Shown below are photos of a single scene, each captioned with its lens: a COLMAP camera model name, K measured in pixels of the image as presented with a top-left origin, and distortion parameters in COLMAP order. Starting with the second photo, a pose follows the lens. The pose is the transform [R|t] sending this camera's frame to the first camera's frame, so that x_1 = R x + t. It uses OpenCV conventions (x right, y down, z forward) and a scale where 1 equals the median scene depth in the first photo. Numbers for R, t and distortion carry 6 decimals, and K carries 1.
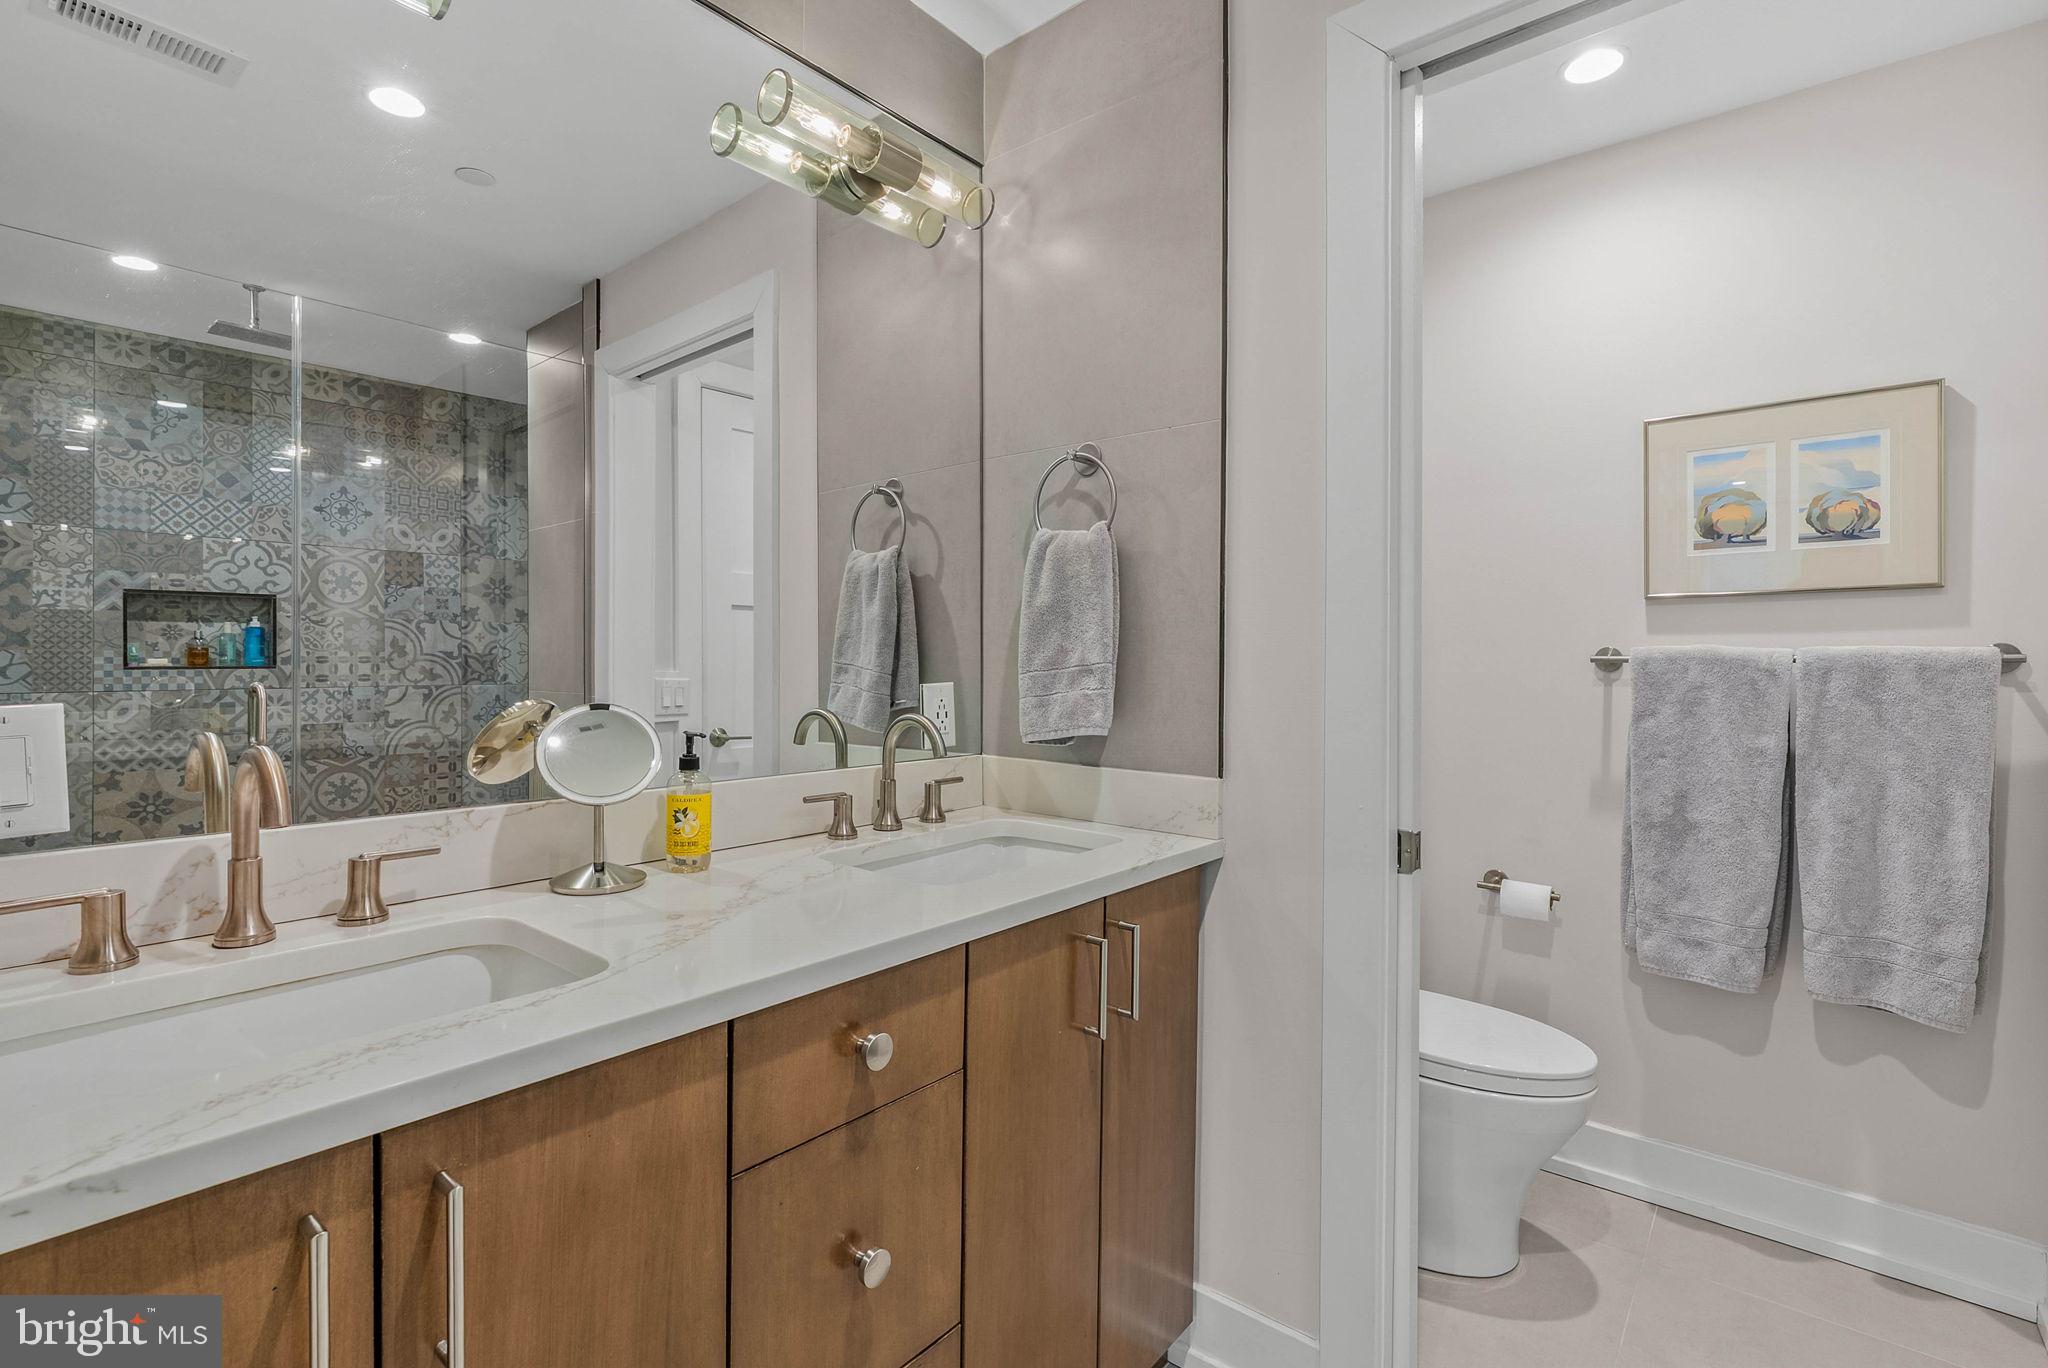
lens RADIAL K [[937.6, 0, 1013.2], [0, 937.6, 674.2], [0, 0, 1]] dist [-0.012970, 0.005766]
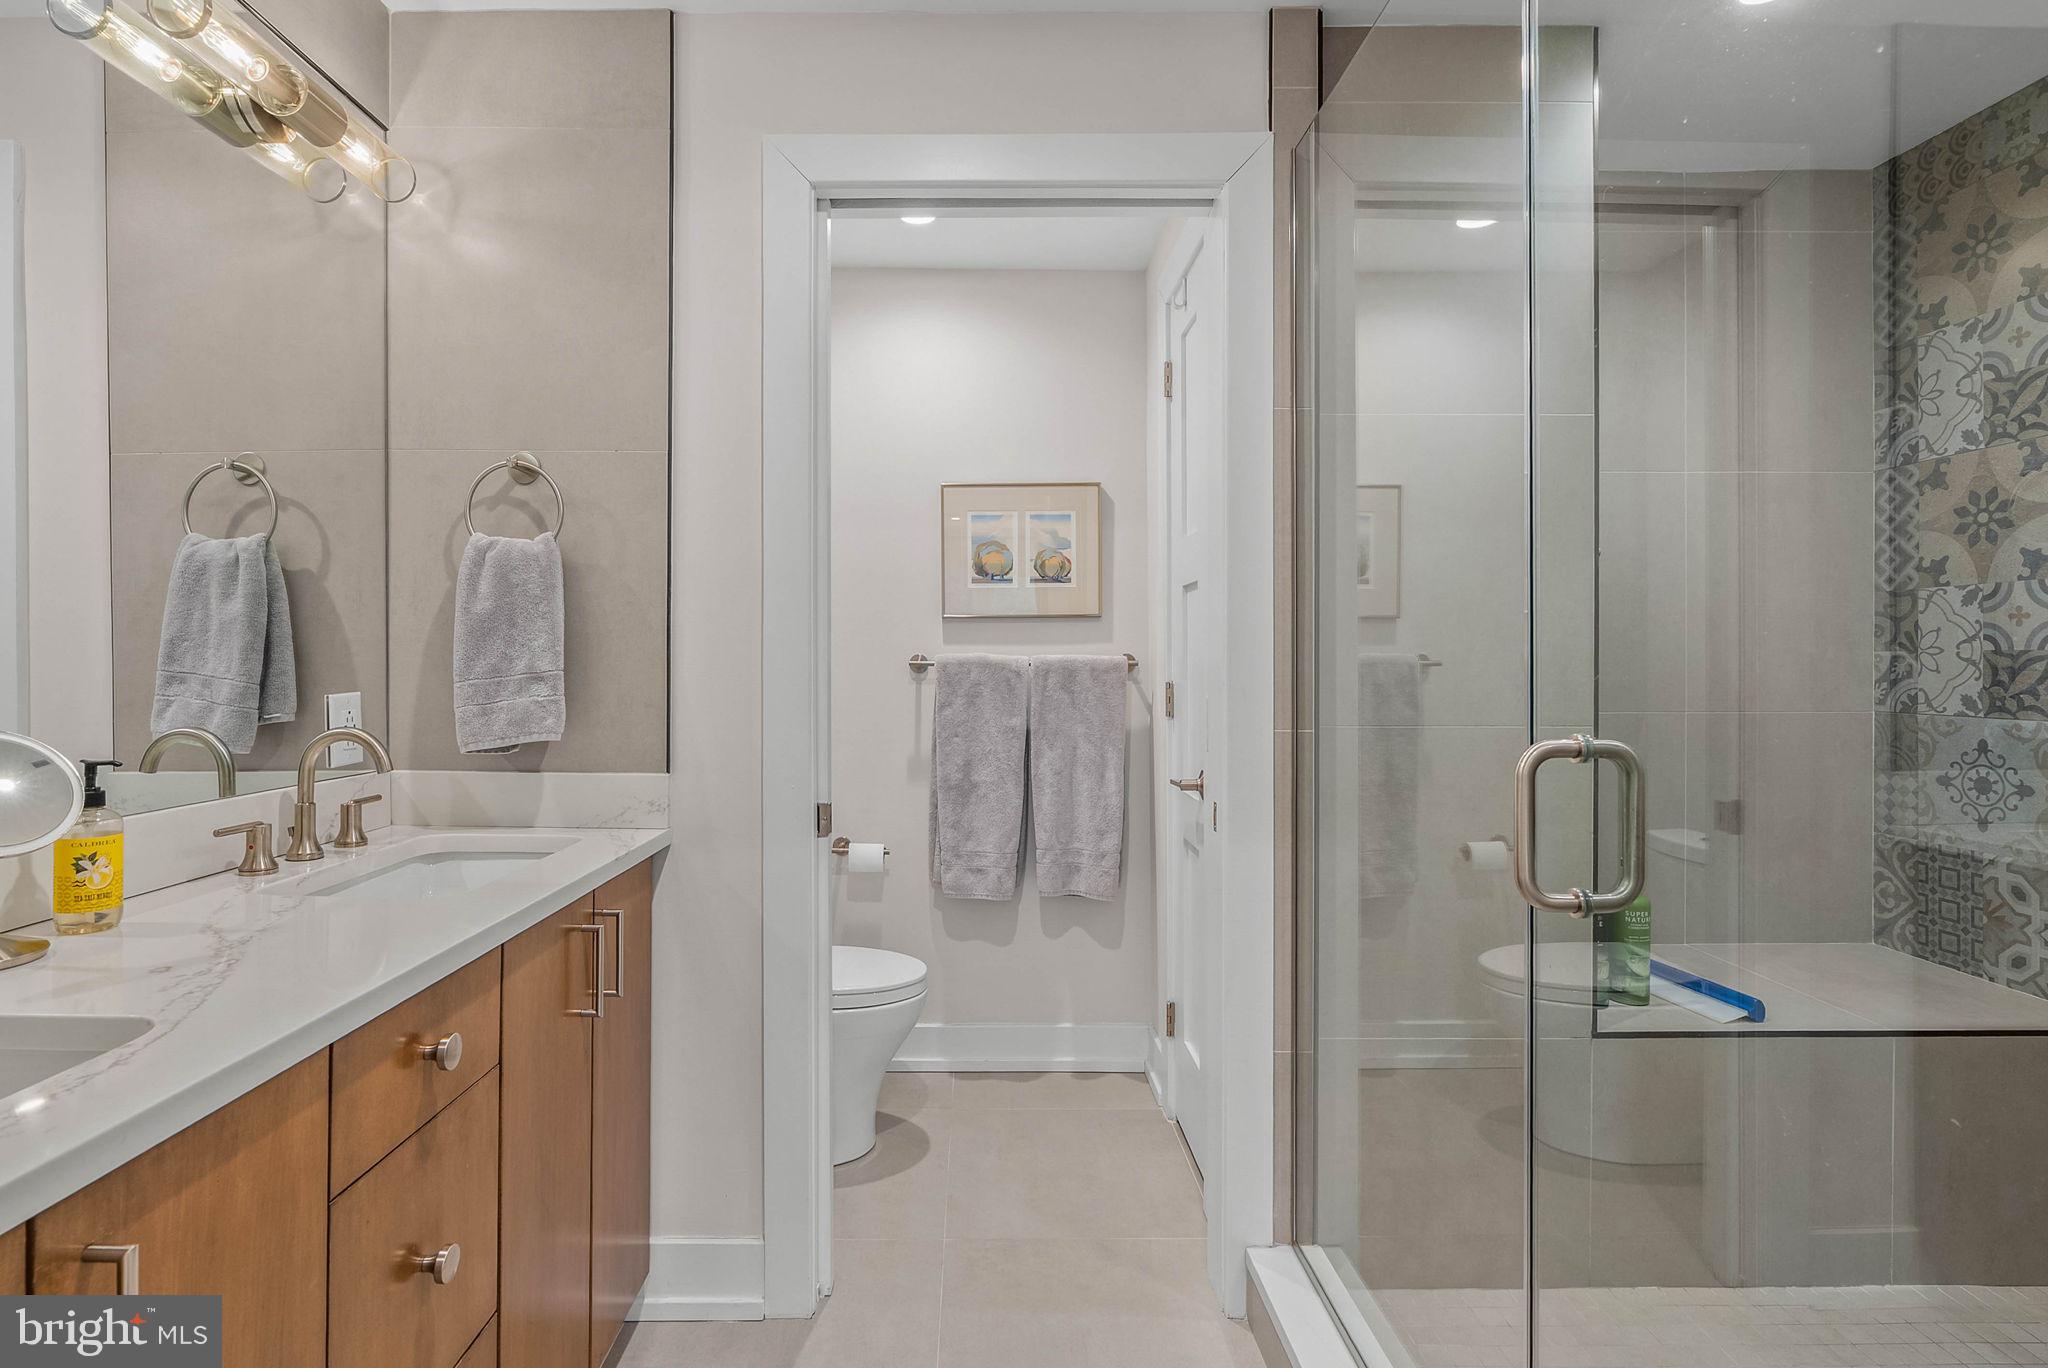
lens RADIAL K [[937.6, 0, 1021.2], [0, 937.6, 672.7], [0, 0, 1]] dist [-0.012970, 0.005766]
pose [[0.745250, -0.007427, 0.666744, -0.187240], [0.008358, 0.999963, 0.001797, -0.006366], [-0.666733, 0.004233, 0.745285, -0.098841]]
